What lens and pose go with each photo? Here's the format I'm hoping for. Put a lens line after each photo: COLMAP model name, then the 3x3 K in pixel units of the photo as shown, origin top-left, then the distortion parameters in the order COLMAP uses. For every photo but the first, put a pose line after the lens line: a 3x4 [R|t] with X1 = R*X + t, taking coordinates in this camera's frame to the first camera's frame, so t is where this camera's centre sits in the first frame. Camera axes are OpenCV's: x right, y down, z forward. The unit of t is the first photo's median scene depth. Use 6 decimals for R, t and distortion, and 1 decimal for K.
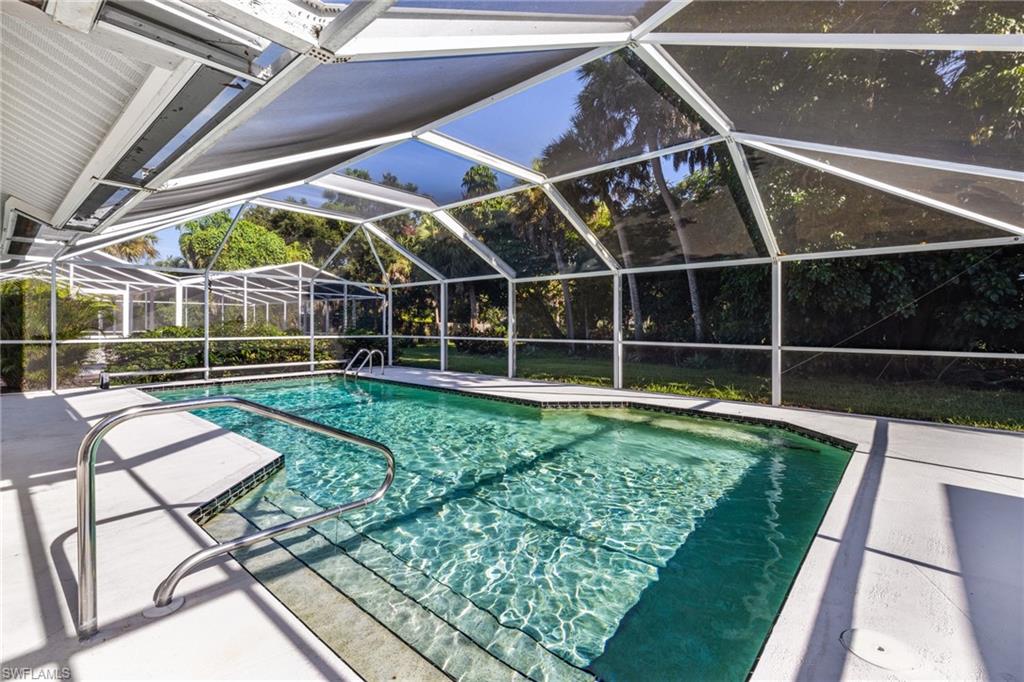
lens RADIAL K [[452.0, 0, 486.1], [0, 452.0, 327.1], [0, 0, 1]] dist [-0.001182, -0.000220]
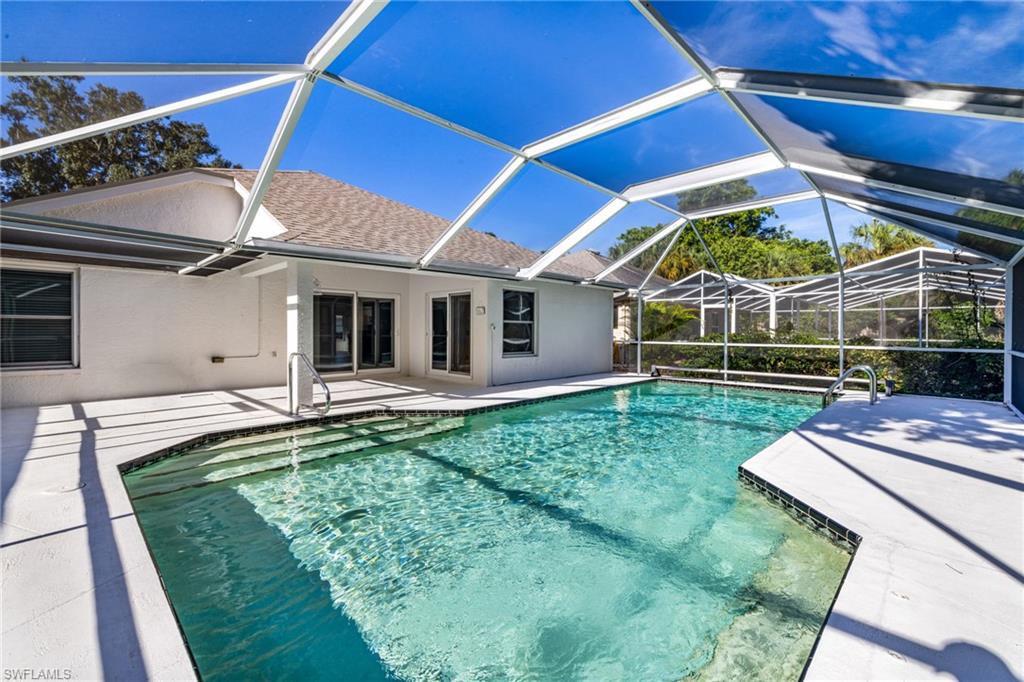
lens RADIAL K [[440.2, 0, 519.4], [0, 440.2, 339.2], [0, 0, 1]] dist [0.001061, 0.000088]
pose [[-0.017881, 0.013180, -0.999753, 0.483825], [-0.004573, 0.999902, 0.013264, 0.001970], [0.999830, 0.004809, -0.017818, 0.530005]]
